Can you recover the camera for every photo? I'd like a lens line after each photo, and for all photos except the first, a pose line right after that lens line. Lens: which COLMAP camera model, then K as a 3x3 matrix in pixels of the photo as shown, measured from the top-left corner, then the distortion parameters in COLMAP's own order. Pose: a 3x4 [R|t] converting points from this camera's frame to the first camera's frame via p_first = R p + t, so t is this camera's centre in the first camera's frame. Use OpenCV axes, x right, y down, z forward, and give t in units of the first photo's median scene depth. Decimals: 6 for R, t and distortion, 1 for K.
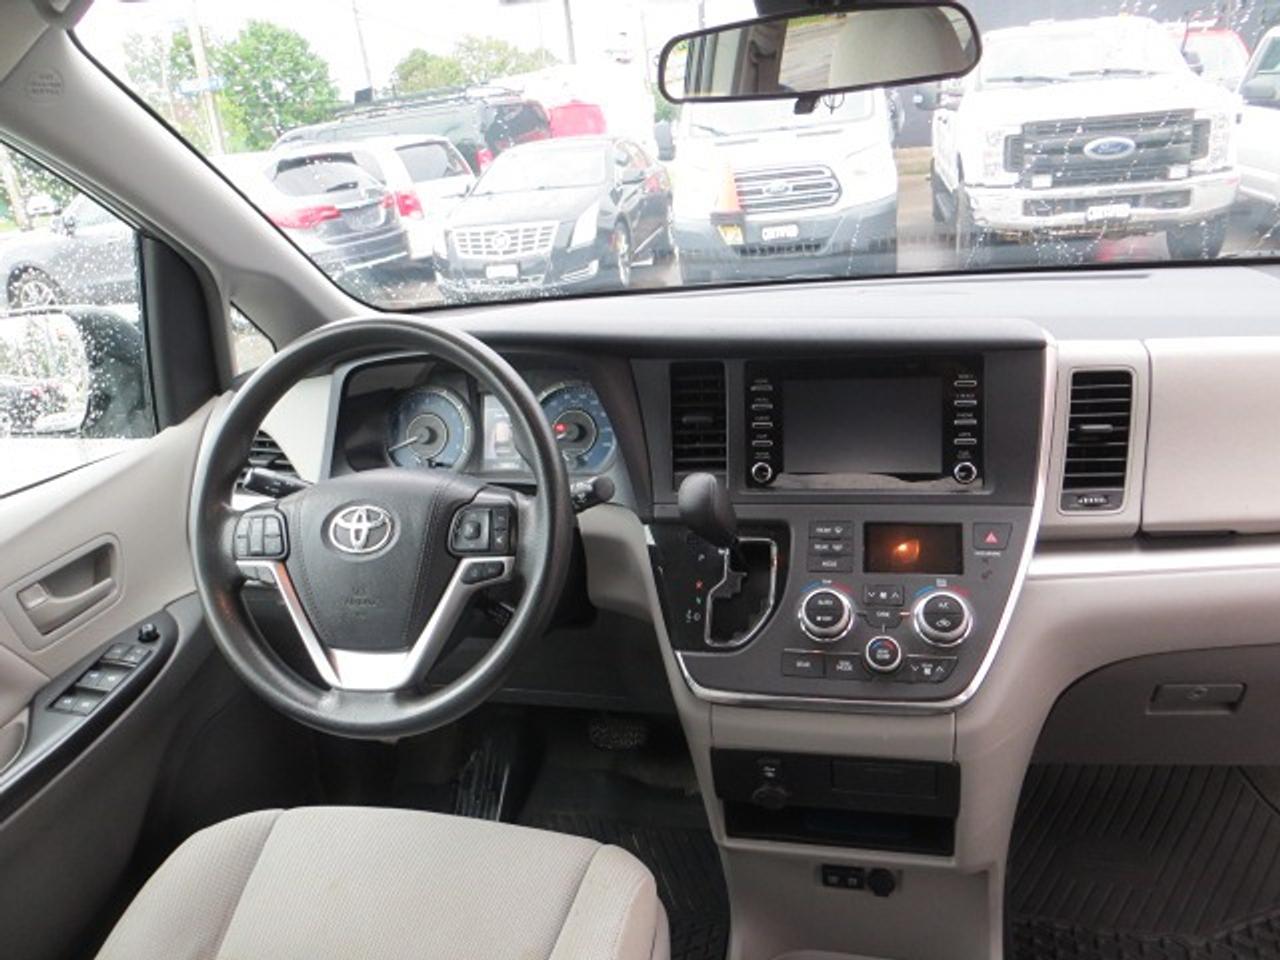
lens RADIAL K [[955.4, 0, 640.0], [0, 955.4, 480.0], [0, 0, 1]] dist [-0.019790, 0.001849]
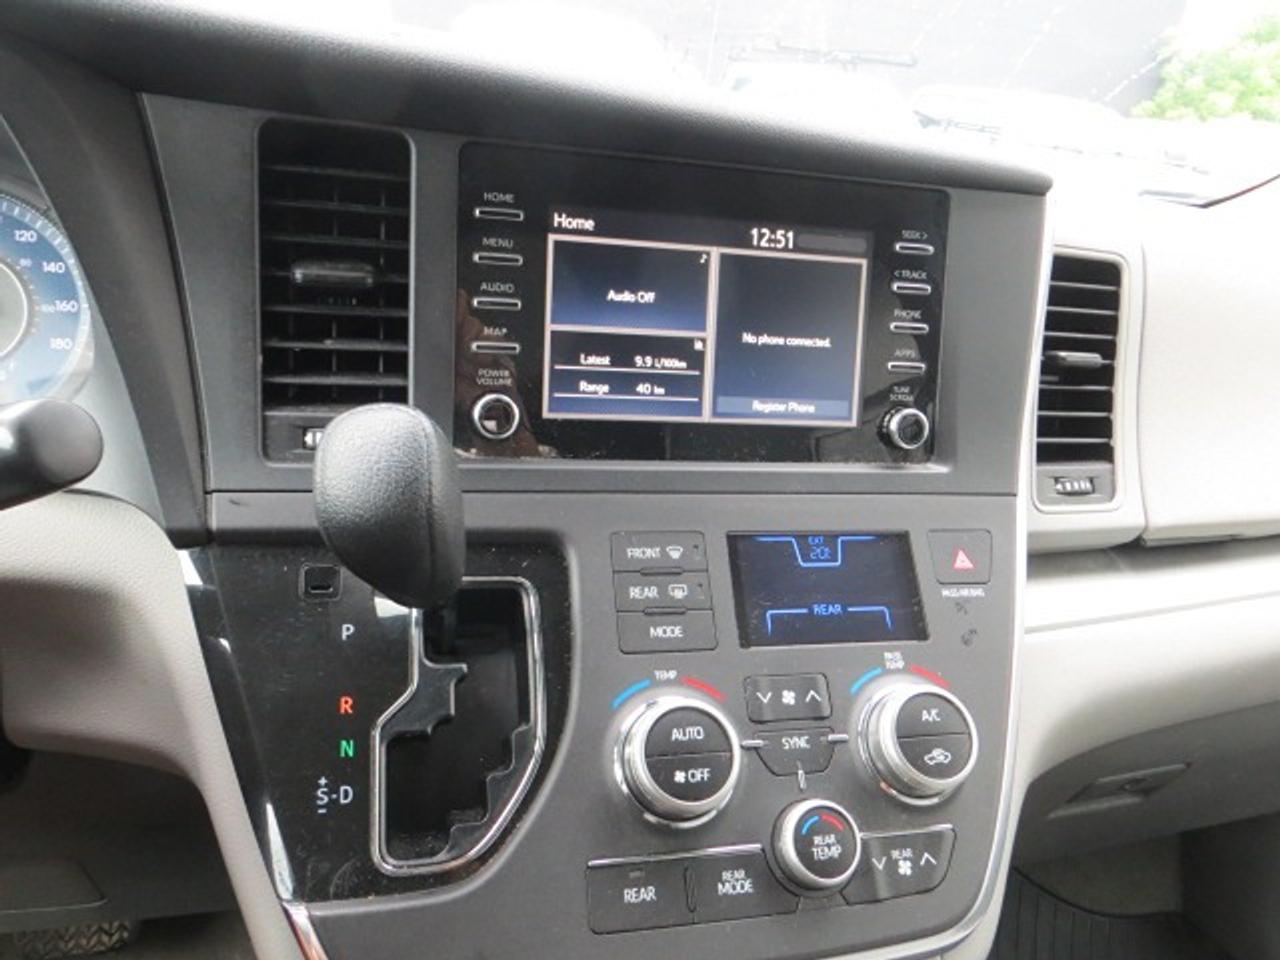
lens RADIAL K [[955.4, 0, 640.0], [0, 955.4, 480.0], [0, 0, 1]] dist [-0.019790, 0.001849]
pose [[0.863723, 0.004854, 0.503943, -0.029937], [-0.014584, 0.999776, 0.015365, 0.013003], [-0.503755, -0.020621, 0.863600, 0.641067]]
